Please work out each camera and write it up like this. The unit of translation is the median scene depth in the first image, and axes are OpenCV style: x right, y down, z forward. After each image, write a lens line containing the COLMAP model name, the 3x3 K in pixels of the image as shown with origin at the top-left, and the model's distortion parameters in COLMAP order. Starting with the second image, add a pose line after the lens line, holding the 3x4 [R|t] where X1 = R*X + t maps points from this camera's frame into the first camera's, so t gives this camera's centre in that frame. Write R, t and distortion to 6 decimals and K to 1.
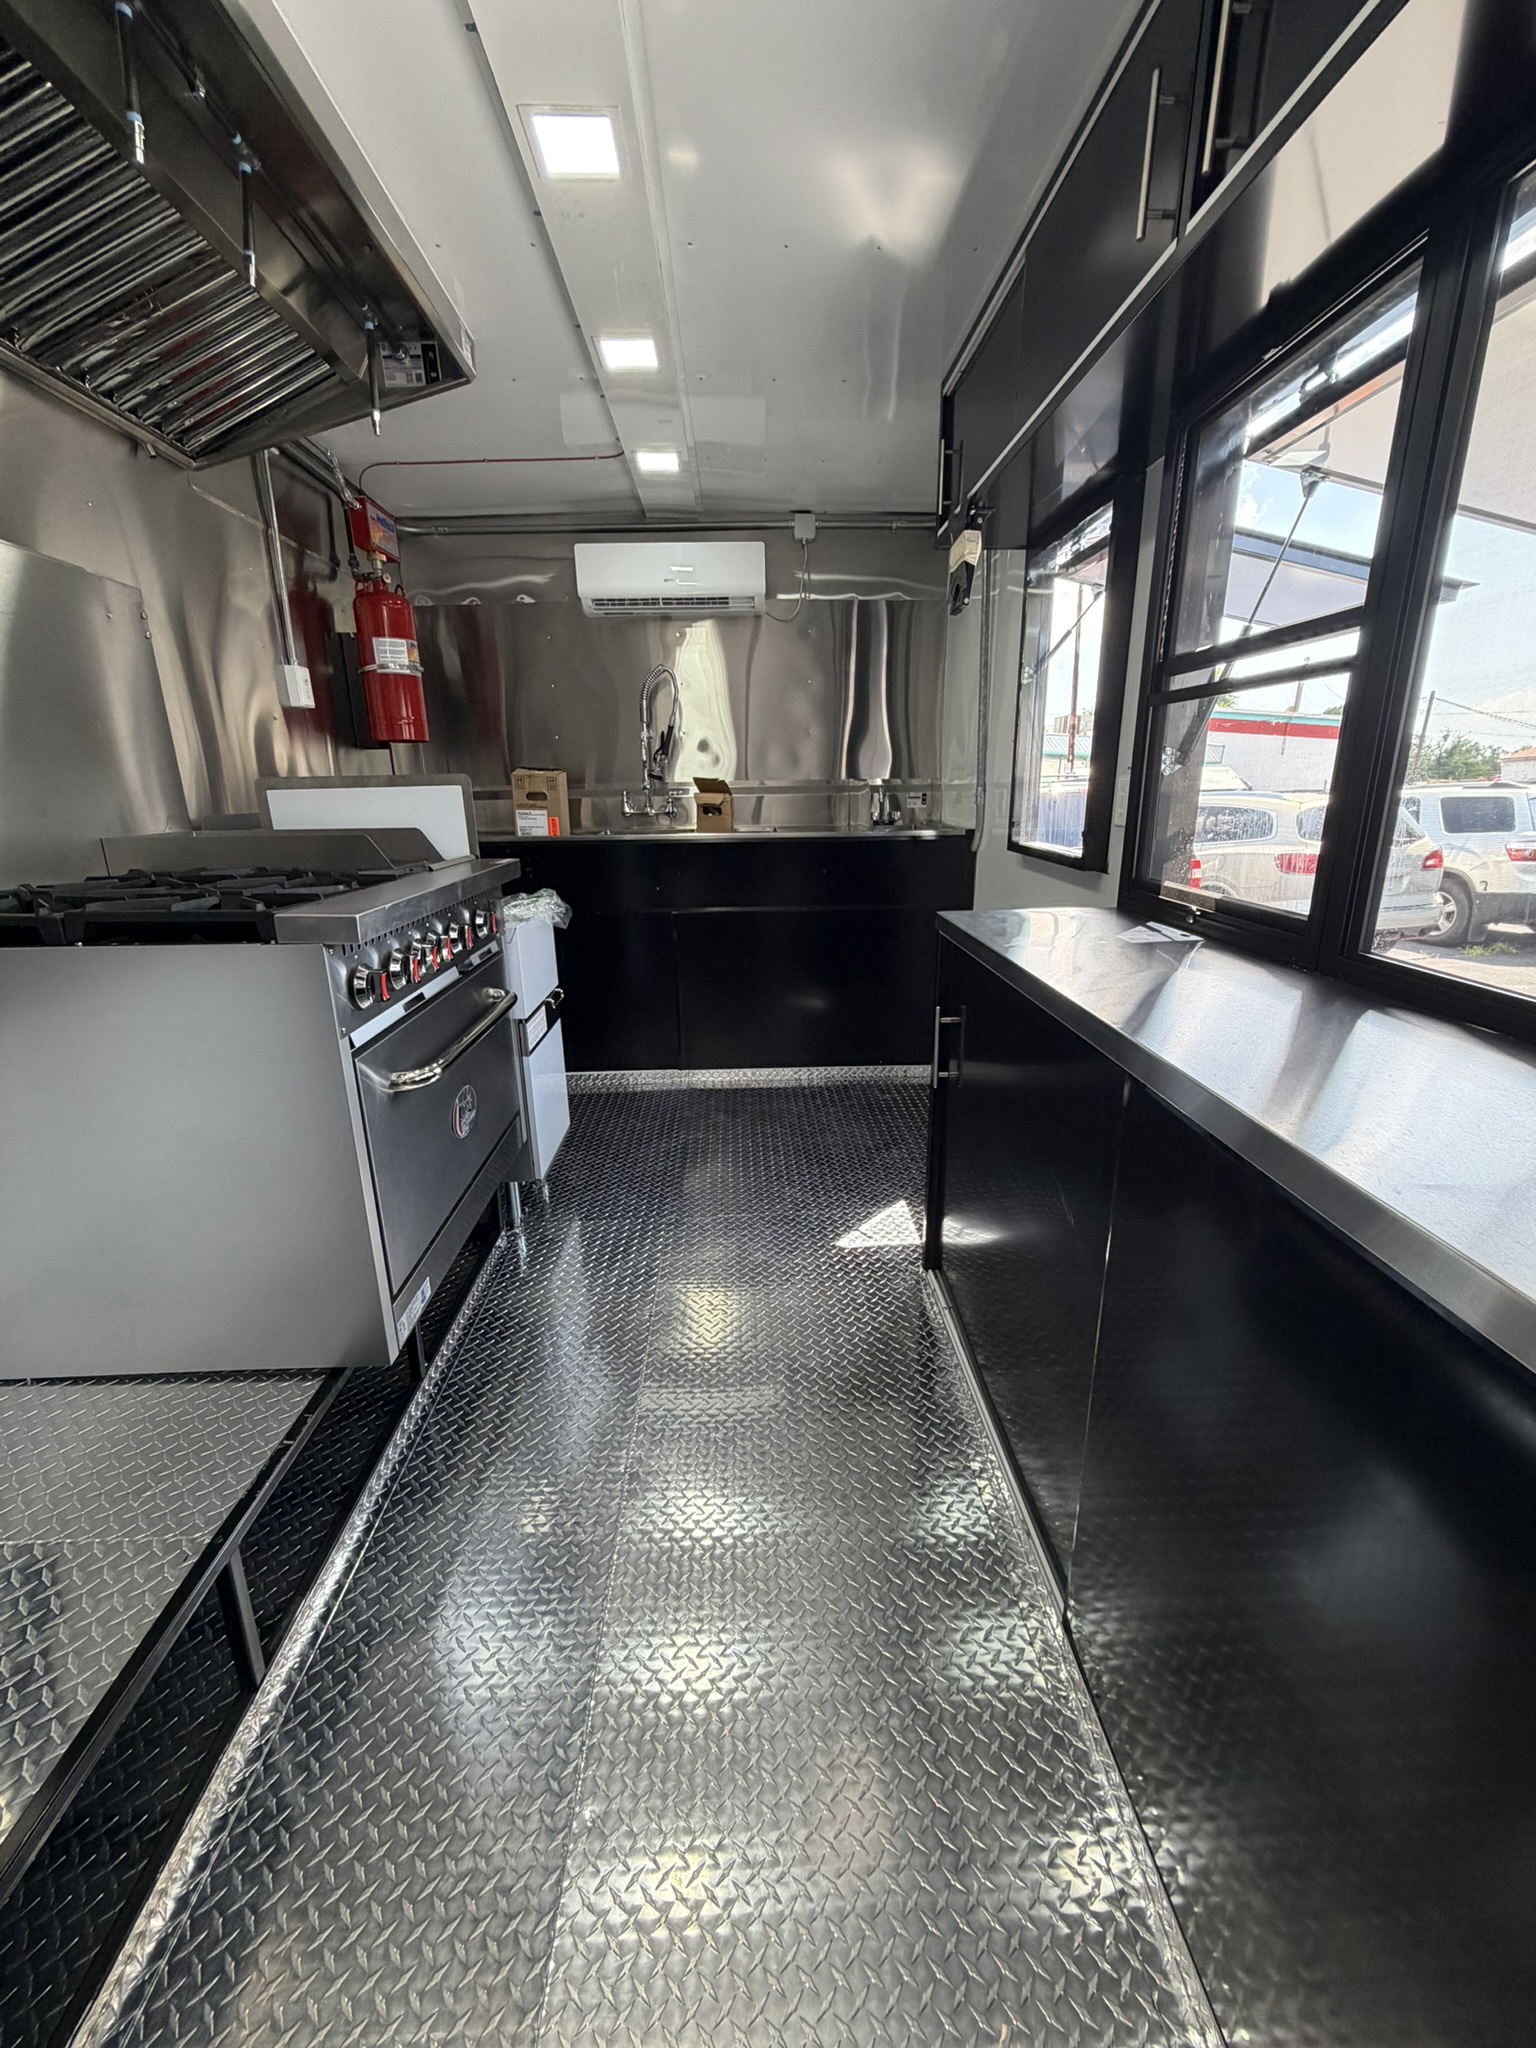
lens RADIAL K [[812.4, 0, 771.5], [0, 812.4, 1014.5], [0, 0, 1]] dist [0.000333, -0.000664]
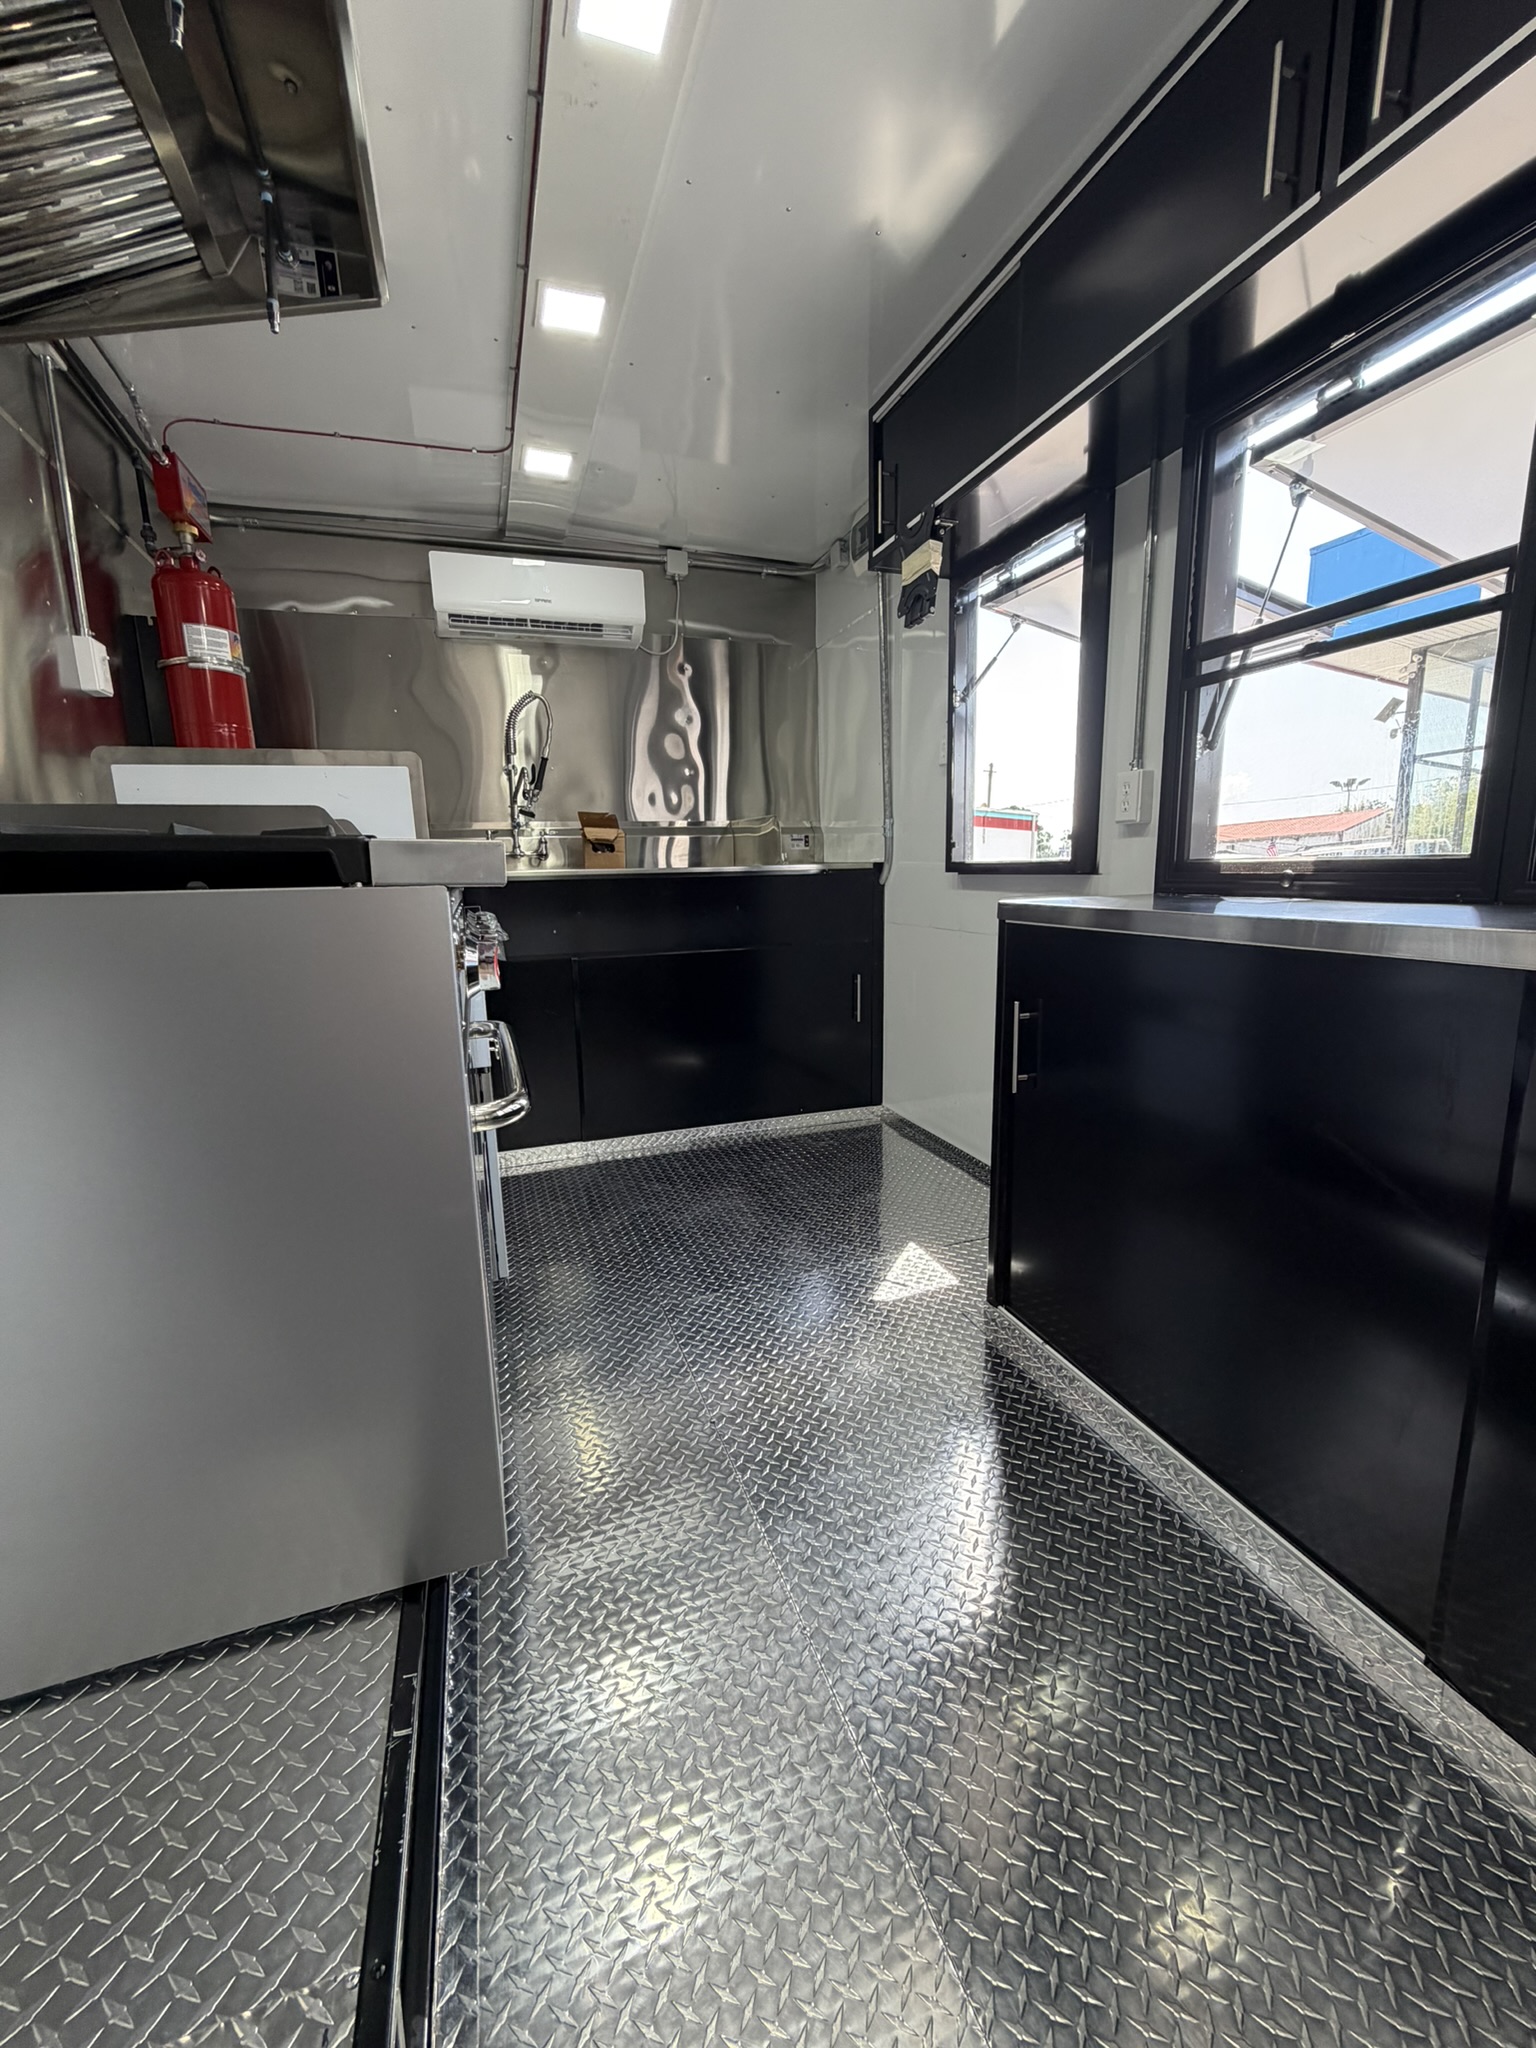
lens RADIAL K [[812.4, 0, 771.5], [0, 812.4, 1014.5], [0, 0, 1]] dist [0.000333, -0.000664]
pose [[0.953943, -0.061787, 0.293555, -0.249700], [0.092873, 0.991311, -0.093154, 0.049350], [-0.285249, 0.116127, 0.951392, 0.161639]]
